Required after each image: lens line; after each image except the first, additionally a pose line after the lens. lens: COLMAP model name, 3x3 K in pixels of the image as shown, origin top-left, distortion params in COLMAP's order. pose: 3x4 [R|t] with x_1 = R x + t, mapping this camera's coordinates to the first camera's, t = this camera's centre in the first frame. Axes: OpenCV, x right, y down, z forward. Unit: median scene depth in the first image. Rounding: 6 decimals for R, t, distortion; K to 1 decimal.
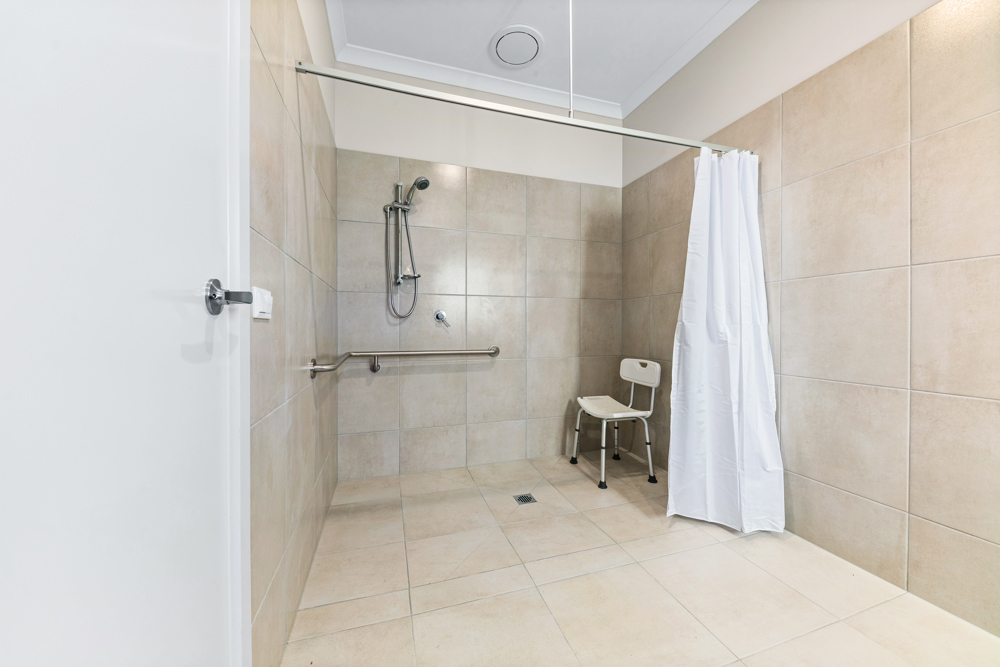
lens RADIAL K [[381.2, 0, 500.0], [0, 381.2, 333.5], [0, 0, 1]] dist [-0.000245, -0.000047]
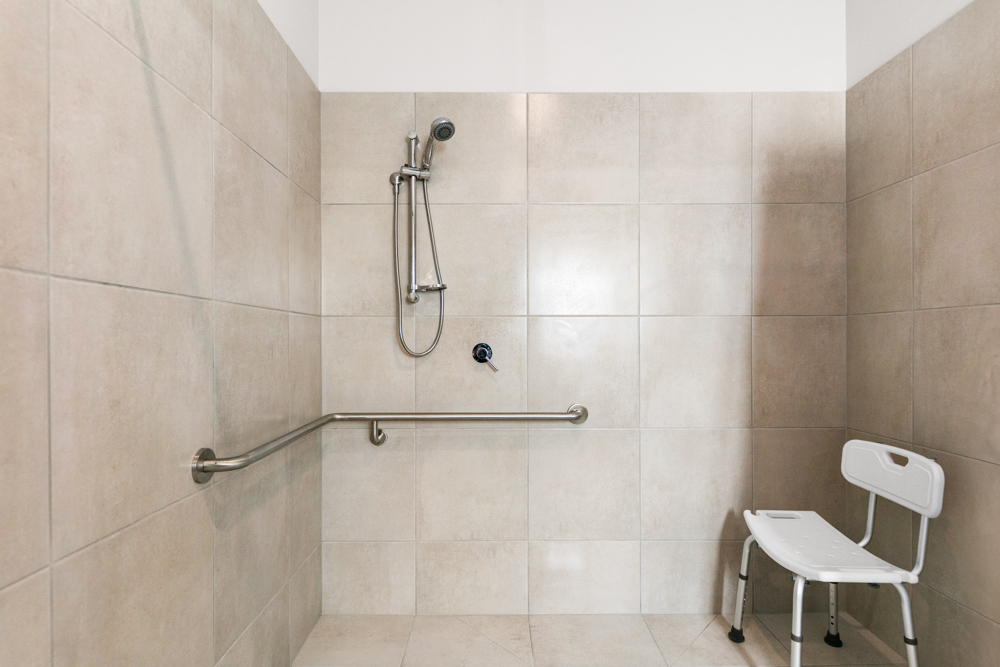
lens RADIAL K [[497.6, 0, 501.3], [0, 497.6, 337.8], [0, 0, 1]] dist [0.015543, -0.013588]
pose [[0.950251, -0.001615, -0.311482, 0.106109], [-0.000744, 0.999972, -0.007455, -0.060578], [0.311485, 0.007316, 0.950223, 0.268975]]
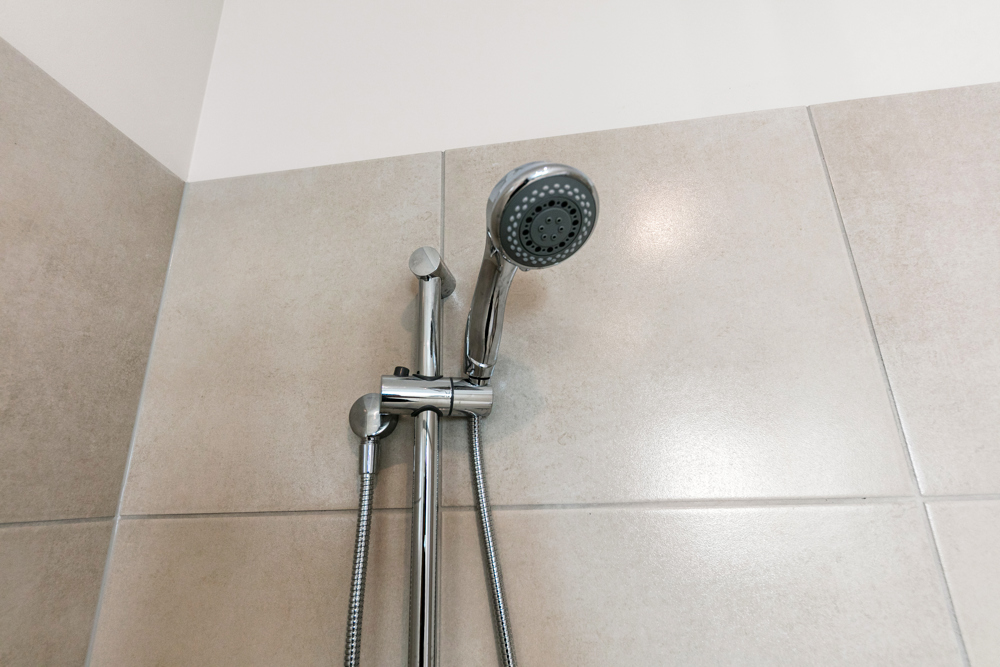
lens RADIAL K [[497.6, 0, 501.3], [0, 497.6, 337.8], [0, 0, 1]] dist [0.015543, -0.013588]
pose [[0.900898, -0.163046, -0.402242, -0.137463], [0.025408, 0.944981, -0.326136, -0.264664], [0.433286, 0.283595, 0.855475, 0.761860]]
